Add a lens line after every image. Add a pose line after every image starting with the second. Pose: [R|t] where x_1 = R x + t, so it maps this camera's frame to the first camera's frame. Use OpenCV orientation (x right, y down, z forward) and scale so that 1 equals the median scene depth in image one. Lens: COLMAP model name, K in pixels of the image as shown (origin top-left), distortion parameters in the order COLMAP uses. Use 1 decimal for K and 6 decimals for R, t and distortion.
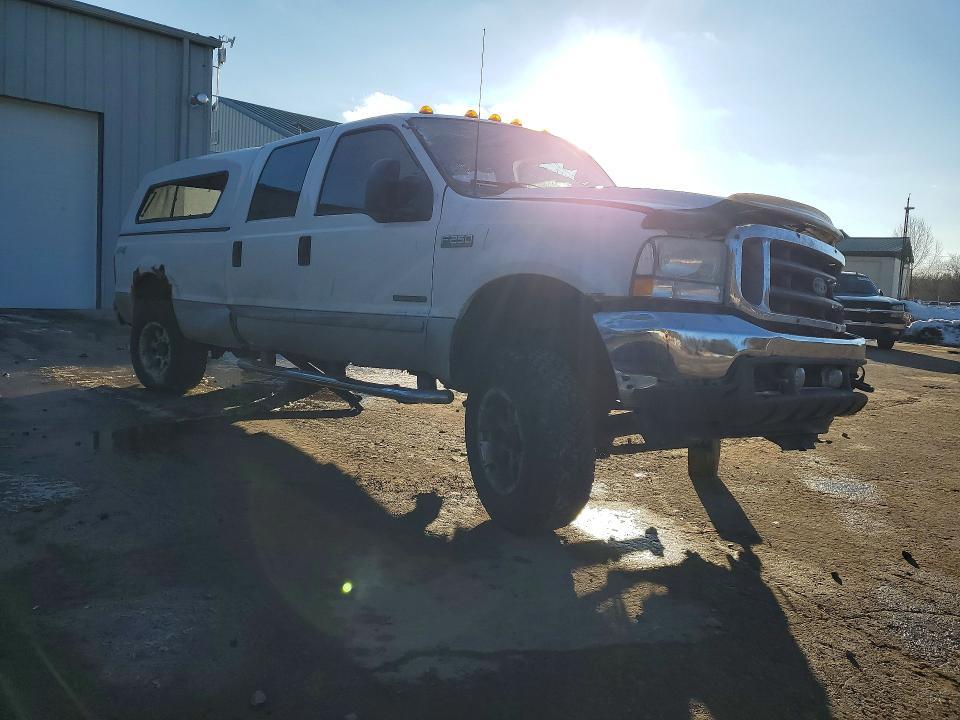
lens RADIAL K [[780.7, 0, 480.6], [0, 780.7, 356.3], [0, 0, 1]] dist [0.018084, -0.003977]
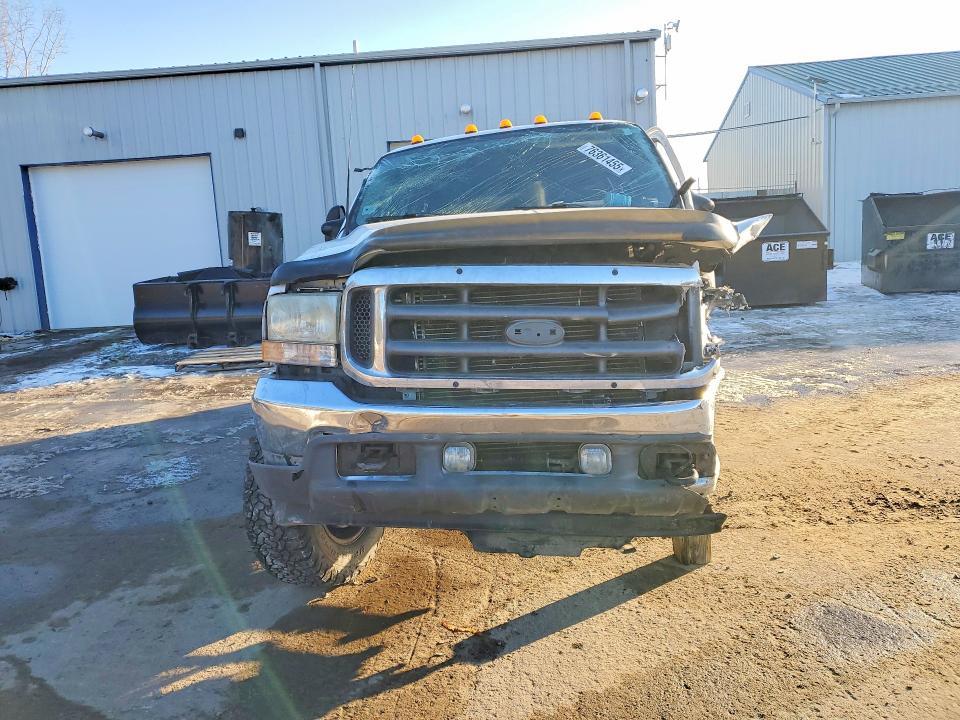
lens RADIAL K [[780.7, 0, 480.9], [0, 780.7, 362.5], [0, 0, 1]] dist [0.018084, -0.003977]
pose [[0.657896, 0.012058, -0.753013, 1.018836], [0.029958, 0.998661, 0.042165, -0.100032], [0.752513, -0.050299, 0.656654, 0.550942]]
